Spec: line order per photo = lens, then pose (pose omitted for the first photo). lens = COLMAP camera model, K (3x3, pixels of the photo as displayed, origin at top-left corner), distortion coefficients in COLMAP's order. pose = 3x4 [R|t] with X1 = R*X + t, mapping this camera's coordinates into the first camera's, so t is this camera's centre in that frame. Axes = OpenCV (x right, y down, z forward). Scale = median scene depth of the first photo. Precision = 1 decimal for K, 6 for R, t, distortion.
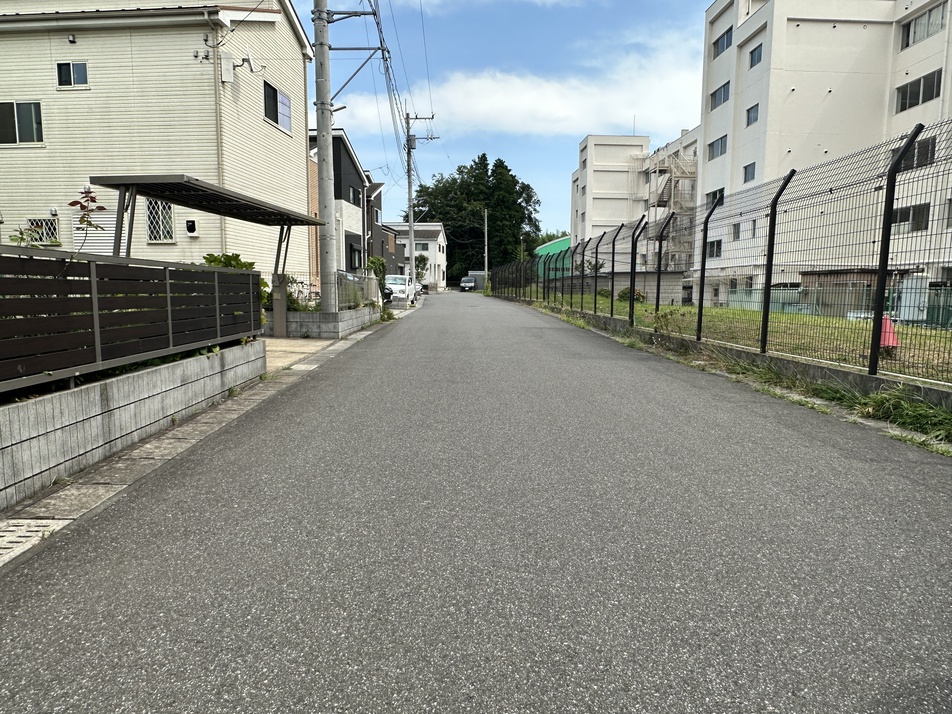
lens RADIAL K [[611.7, 0, 480.6], [0, 611.7, 355.9], [0, 0, 1]] dist [-0.006011, 0.003559]
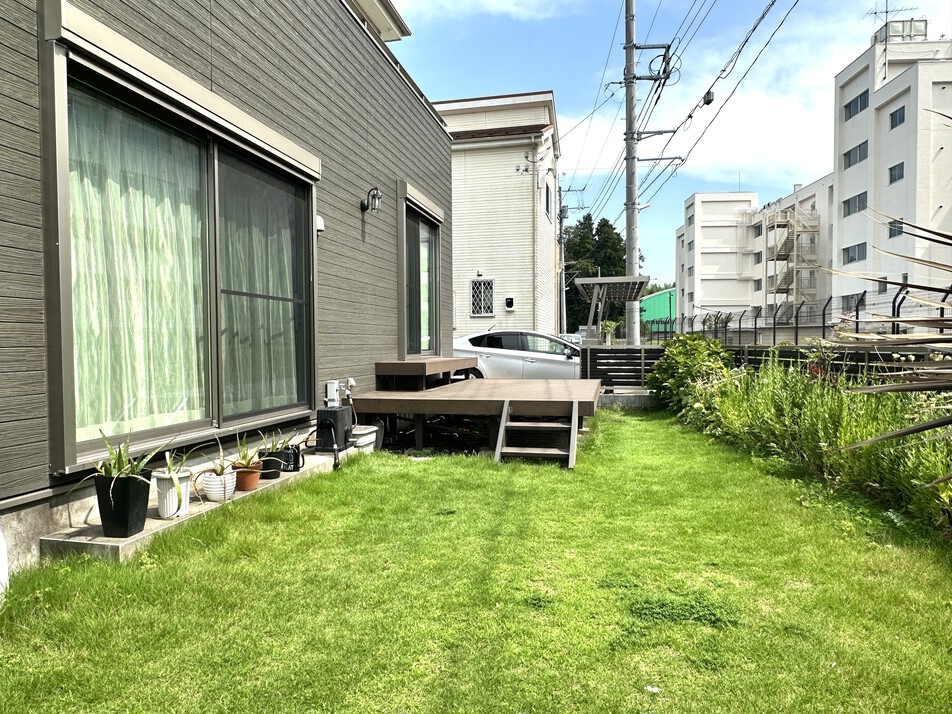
lens RADIAL K [[611.7, 0, 473.8], [0, 611.7, 365.5], [0, 0, 1]] dist [-0.006011, 0.003559]
pose [[0.993019, -0.010571, -0.117482, -0.133216], [0.002300, 0.997522, -0.070316, 0.000842], [0.117934, 0.069555, 0.990582, -0.076252]]
